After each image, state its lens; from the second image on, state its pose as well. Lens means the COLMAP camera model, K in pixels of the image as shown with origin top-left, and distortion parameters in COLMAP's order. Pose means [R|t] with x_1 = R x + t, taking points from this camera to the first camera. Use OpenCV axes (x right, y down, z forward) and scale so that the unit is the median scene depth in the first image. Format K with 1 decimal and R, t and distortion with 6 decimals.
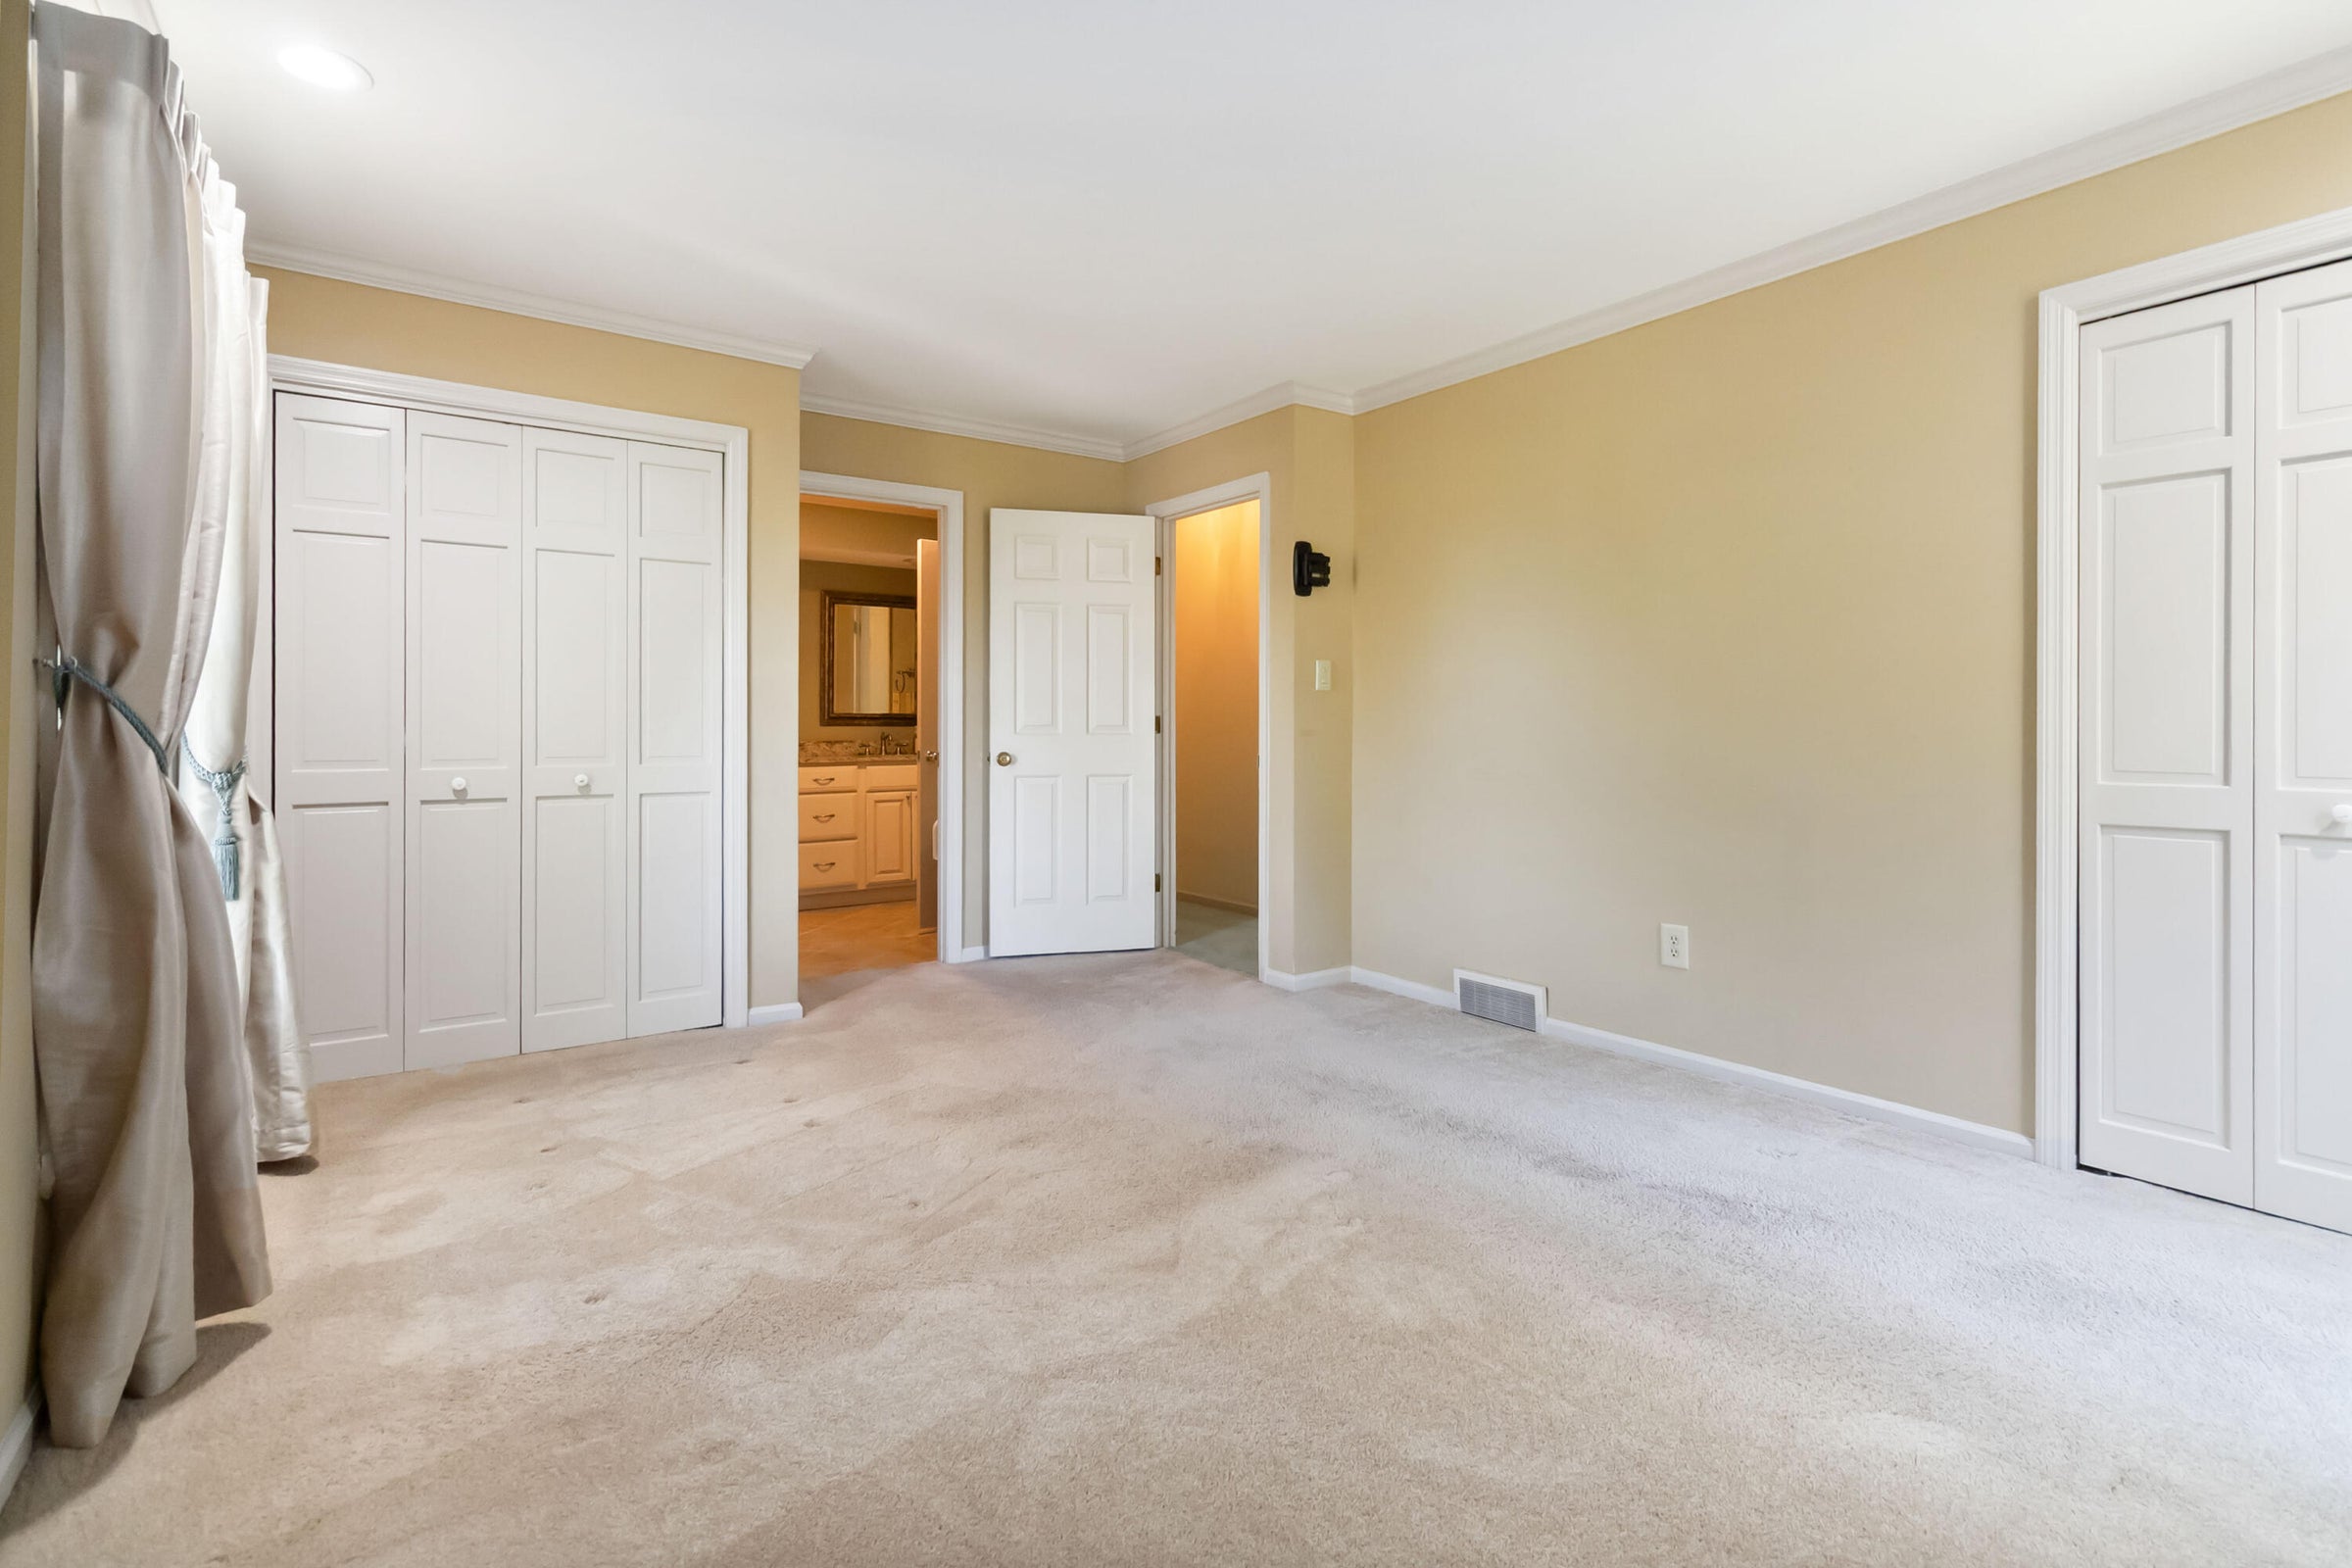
lens RADIAL K [[1089.0, 0, 1200.3], [0, 1089.0, 735.0], [0, 0, 1]] dist [-0.000577, 0.000576]
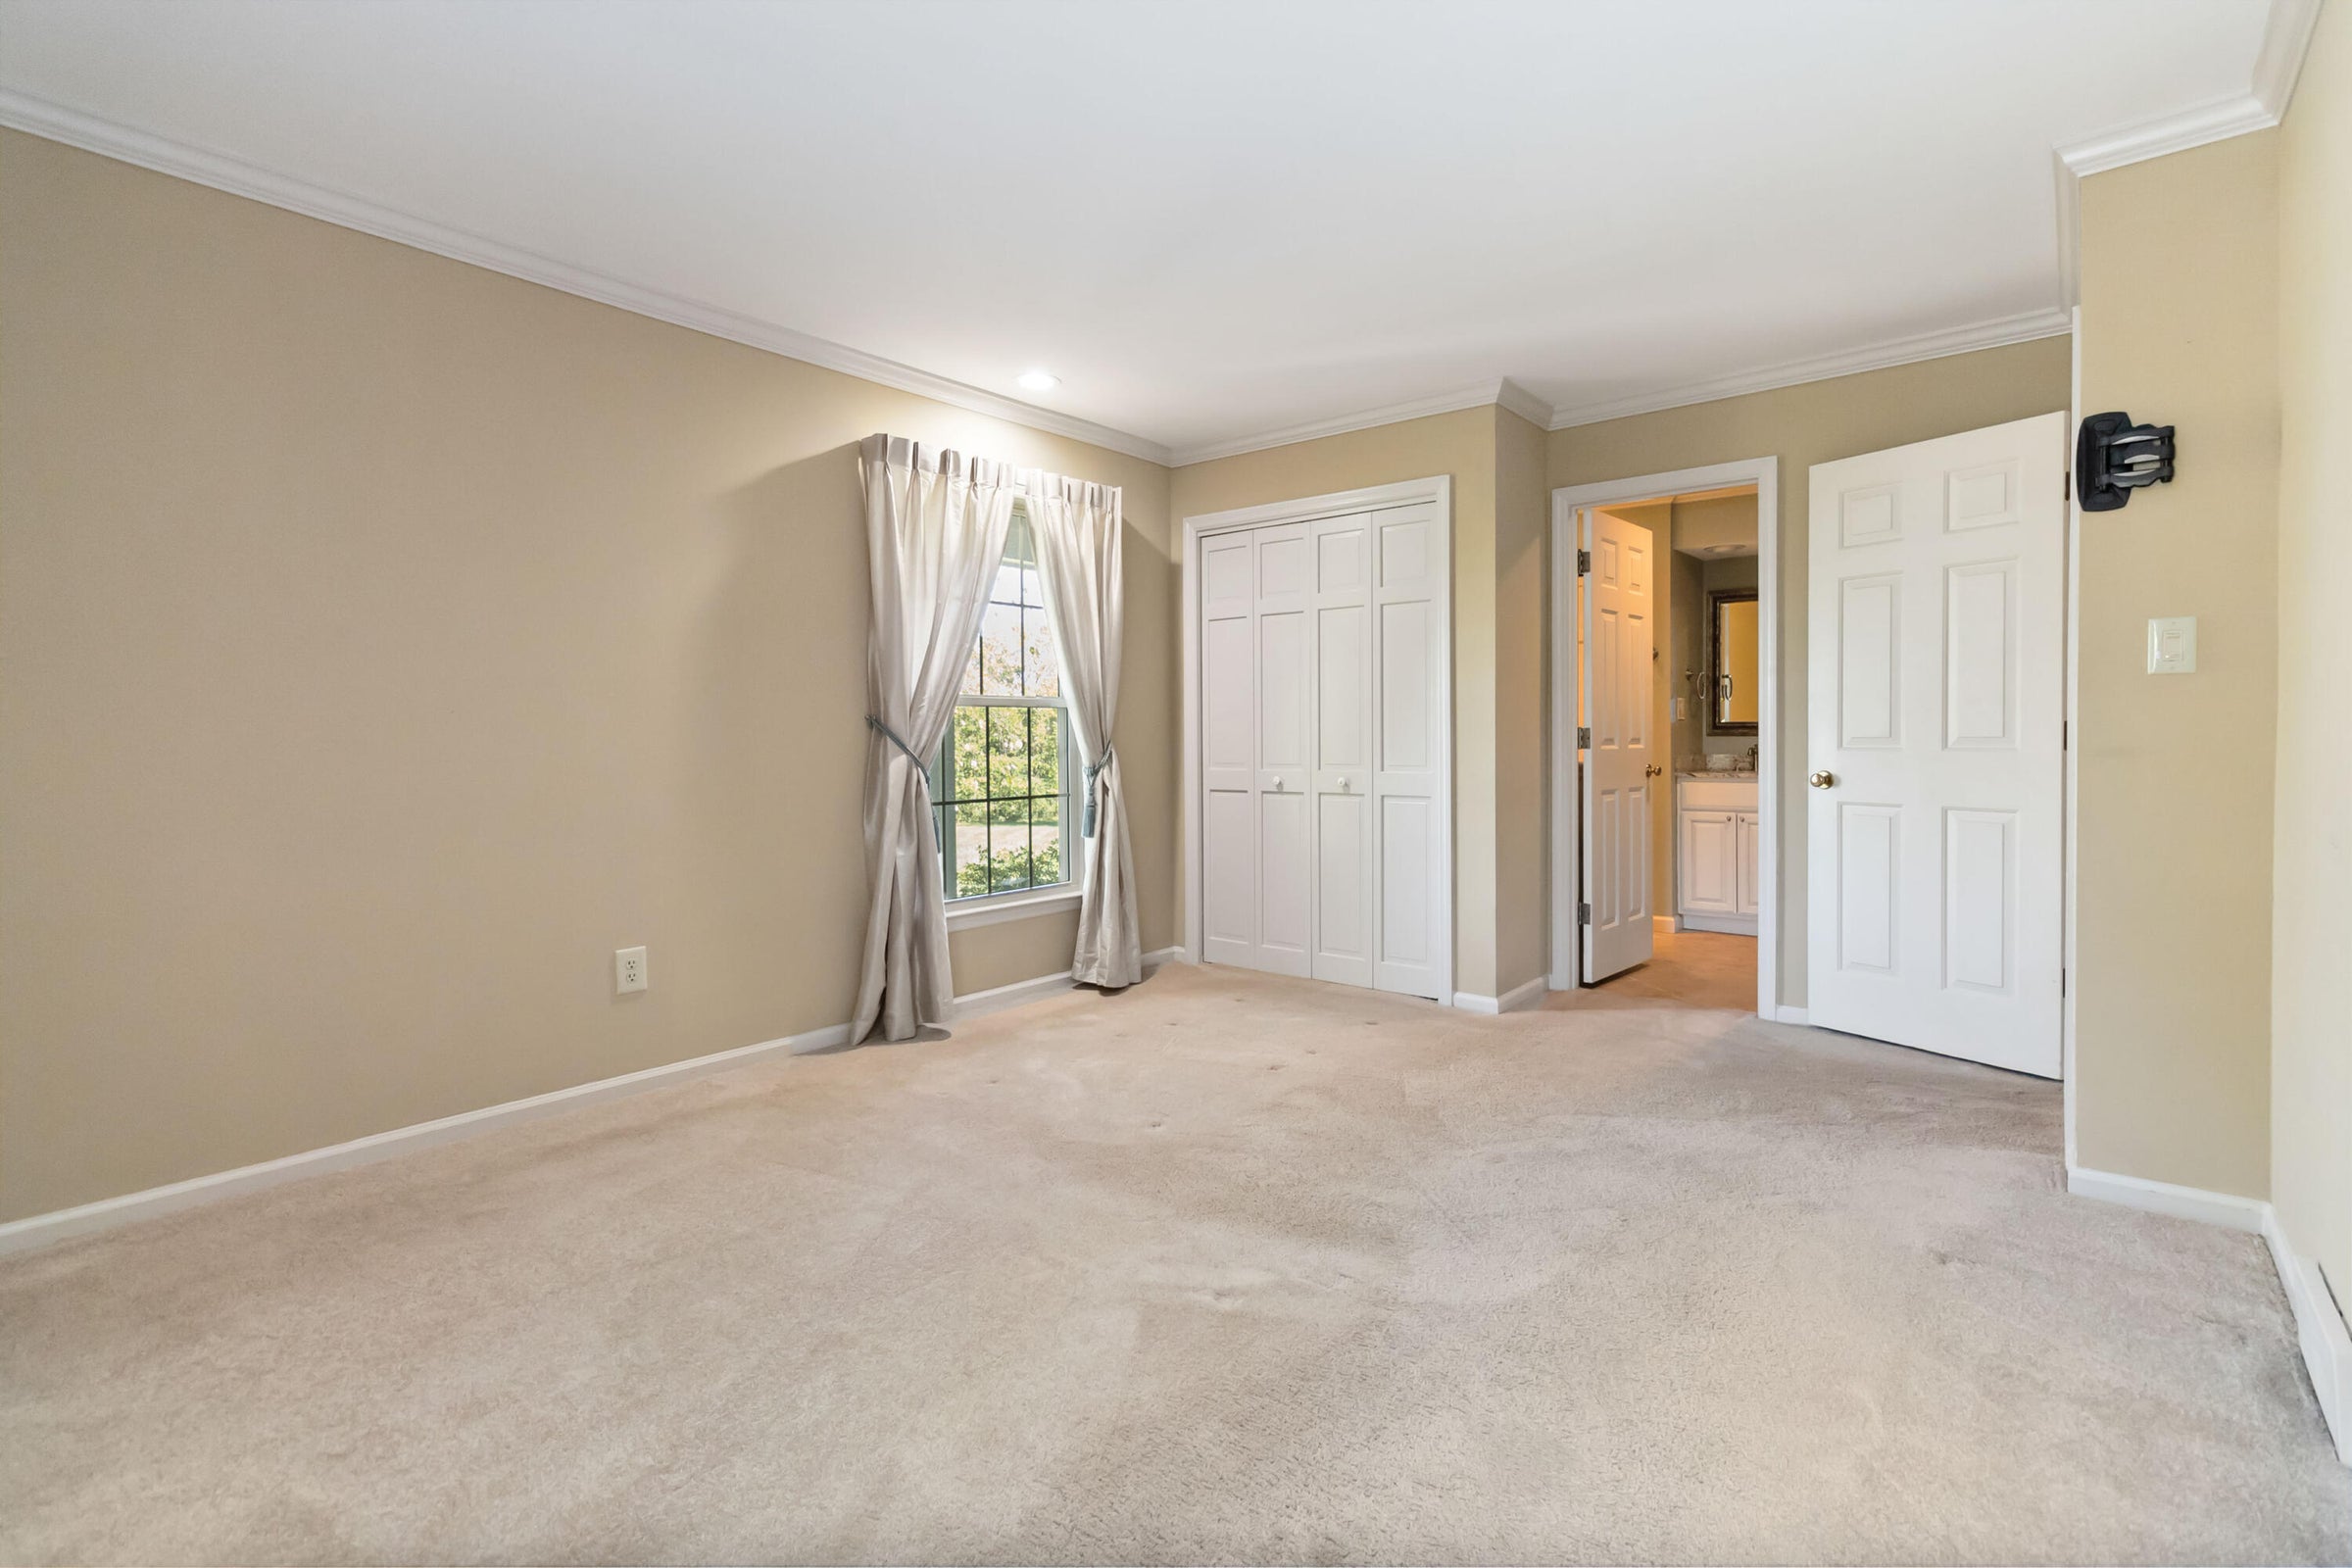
lens RADIAL K [[1089.0, 0, 1177.7], [0, 1089.0, 762.9], [0, 0, 1]] dist [-0.000577, 0.000576]
pose [[0.255788, 0.021378, -0.966497, 0.518279], [-0.002333, 0.999766, 0.021497, -0.006874], [0.966730, -0.003244, 0.255778, 0.383513]]
